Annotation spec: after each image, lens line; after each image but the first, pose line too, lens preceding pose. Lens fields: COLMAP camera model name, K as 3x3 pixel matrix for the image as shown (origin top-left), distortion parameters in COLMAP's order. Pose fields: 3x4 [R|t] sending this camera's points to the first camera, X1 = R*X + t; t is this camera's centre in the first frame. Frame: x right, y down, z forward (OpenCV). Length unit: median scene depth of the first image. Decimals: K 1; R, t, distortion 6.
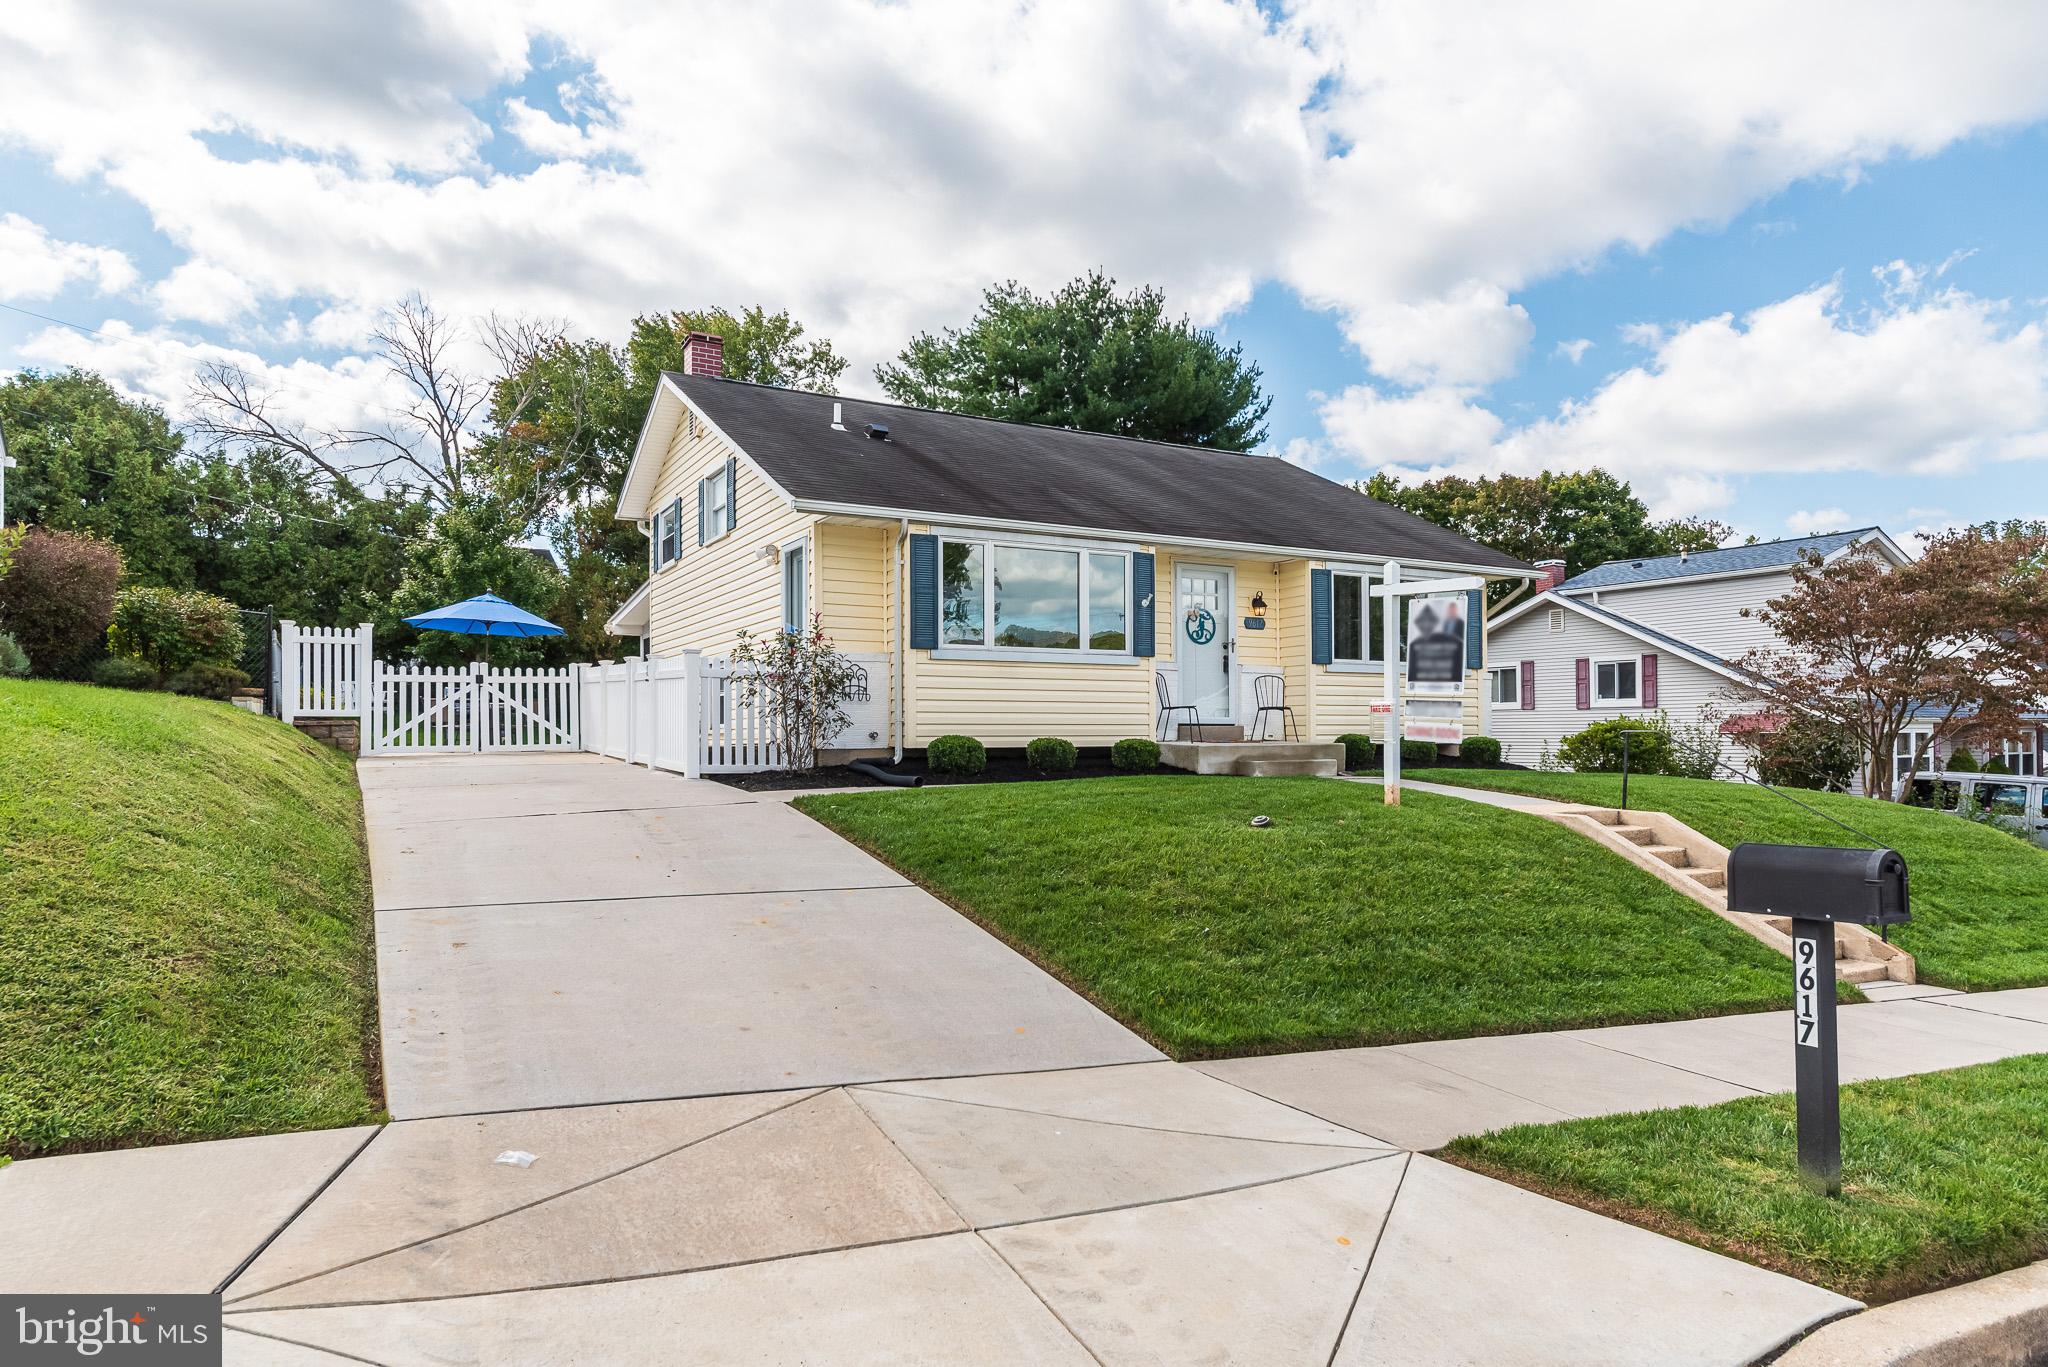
lens RADIAL K [[1194.2, 0, 1028.7], [0, 1194.2, 725.9], [0, 0, 1]] dist [0.002055, -0.000367]
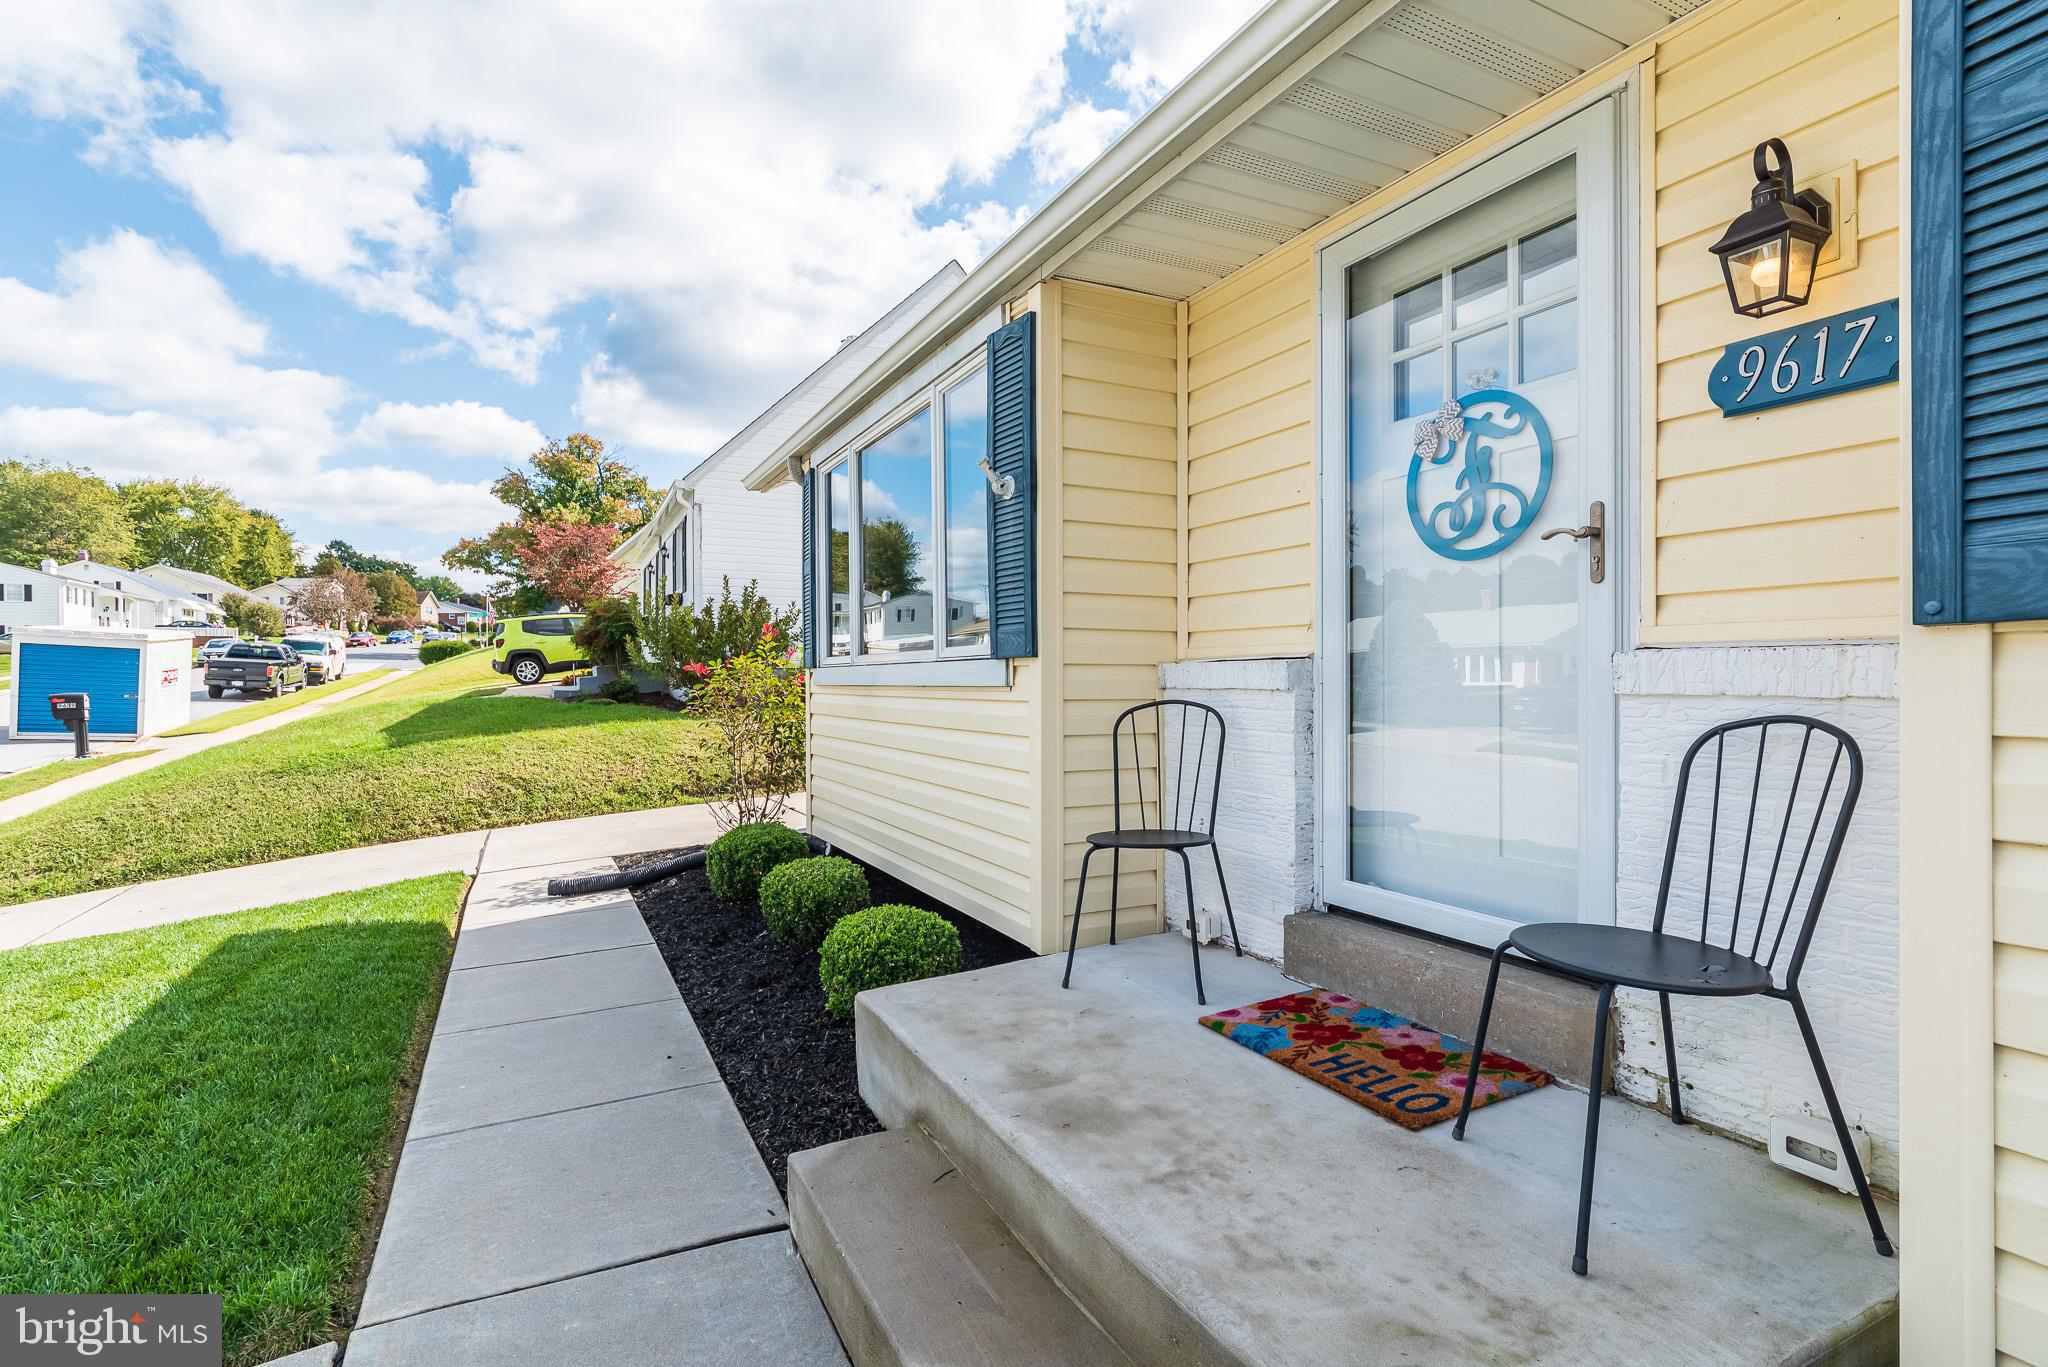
lens RADIAL K [[1005.0, 0, 1024.0], [0, 1005.0, 683.5], [0, 0, 1]] dist [-0.001253, -0.000224]
pose [[-0.035828, -0.003912, -0.999350, 0.312570], [0.006666, 0.999969, -0.004153, -0.043853], [0.999336, -0.006810, -0.035801, 0.883024]]
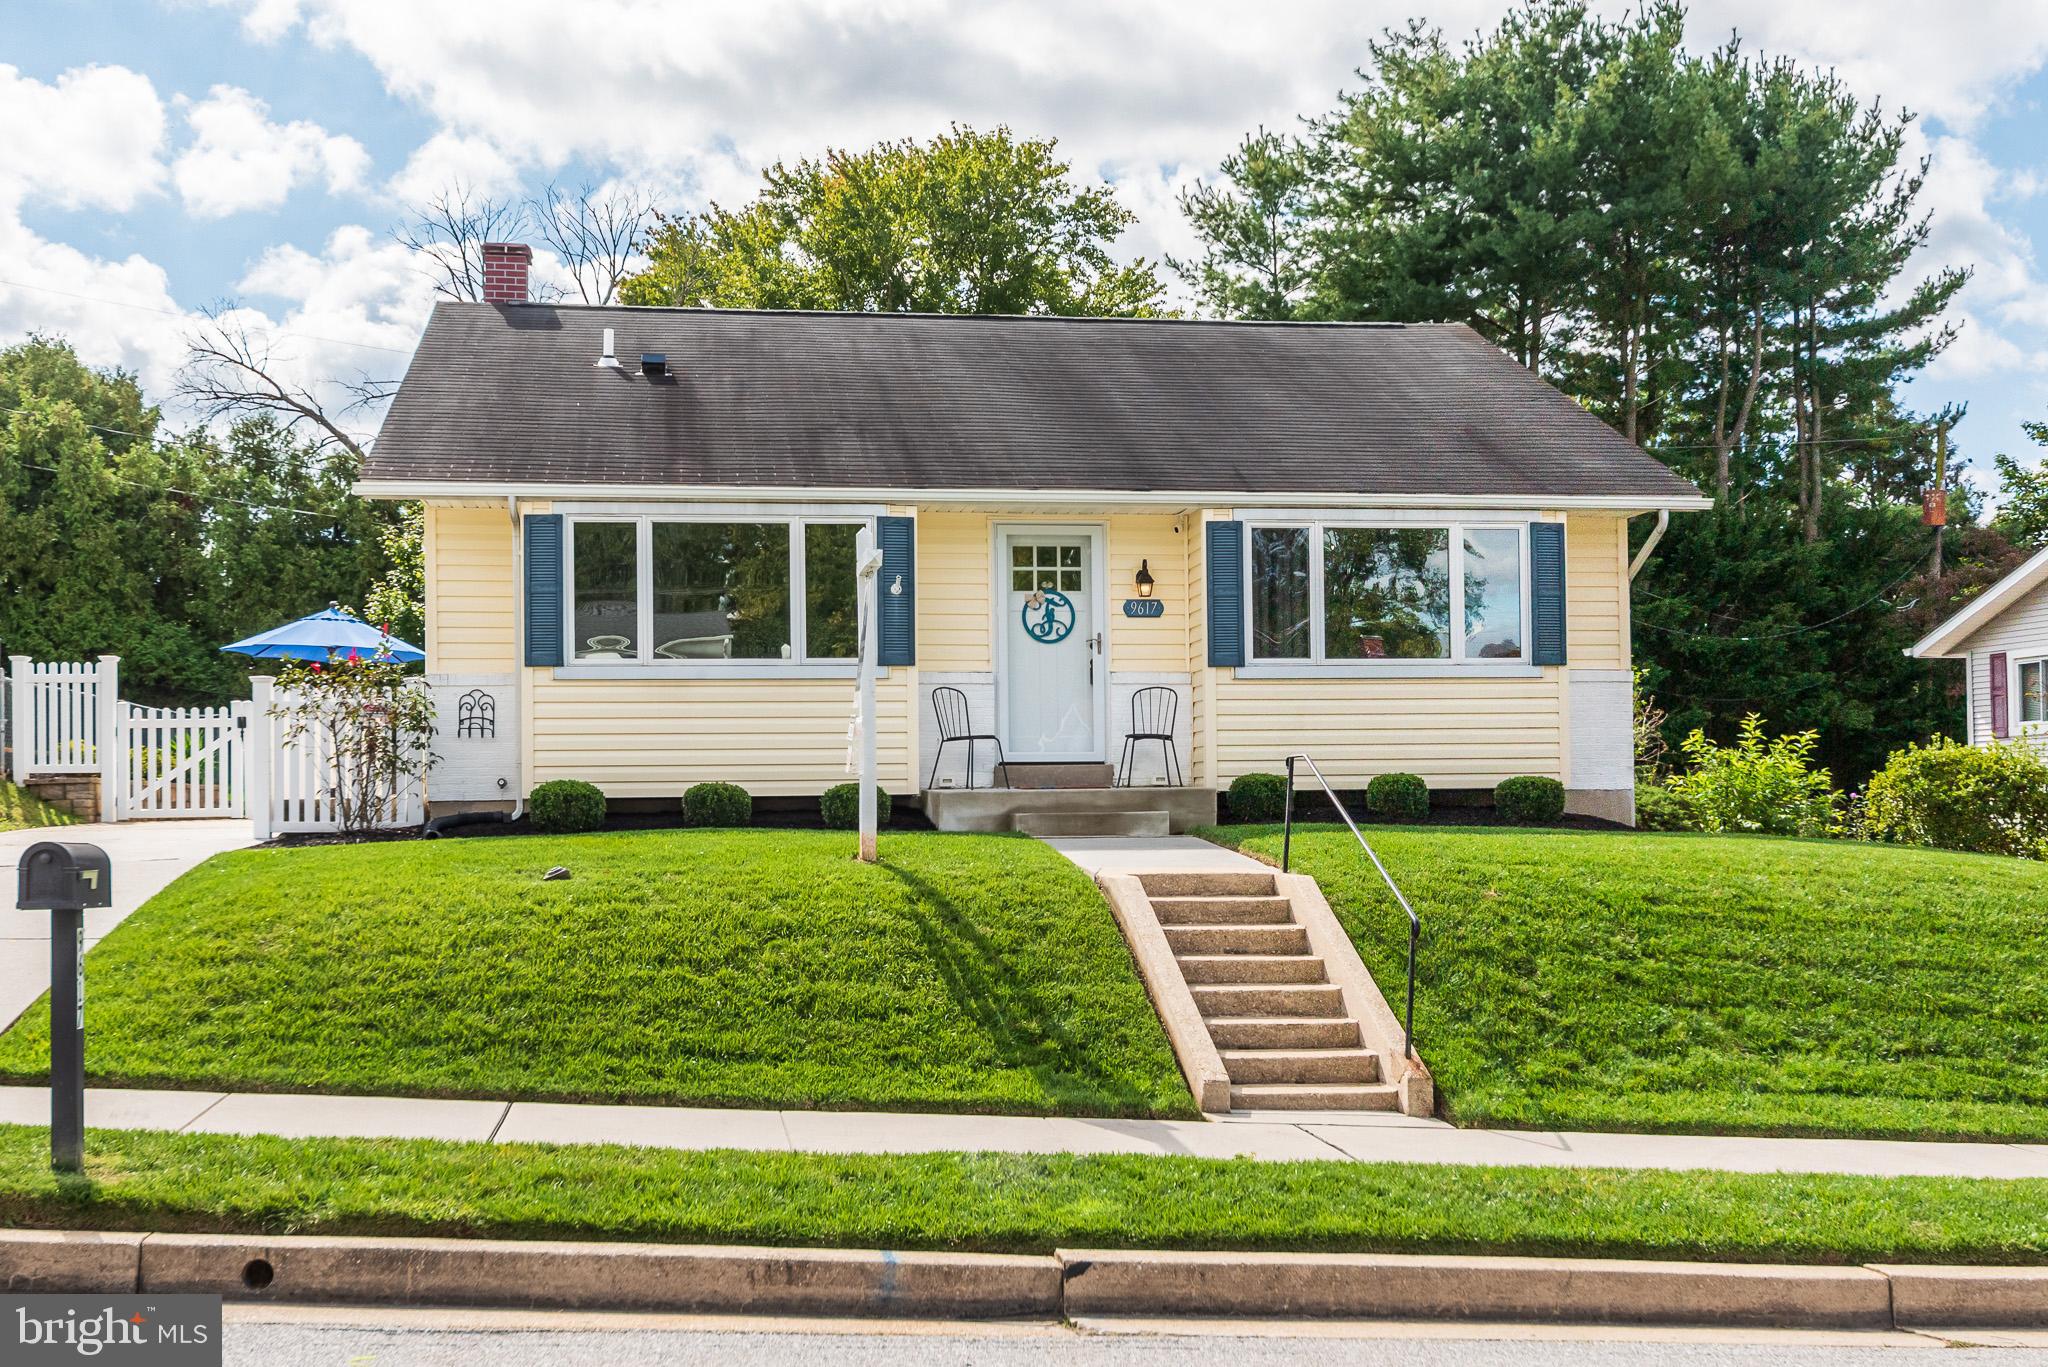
lens RADIAL K [[2130.3, 0, 1022.6], [0, 2130.3, 786.0], [0, 0, 1]] dist [-0.002100, 0.008508]
pose [[0.934995, -0.013805, -0.354391, 0.527682], [0.011929, 0.999901, -0.007476, 0.019408], [0.354459, 0.002762, 0.935067, -0.117064]]
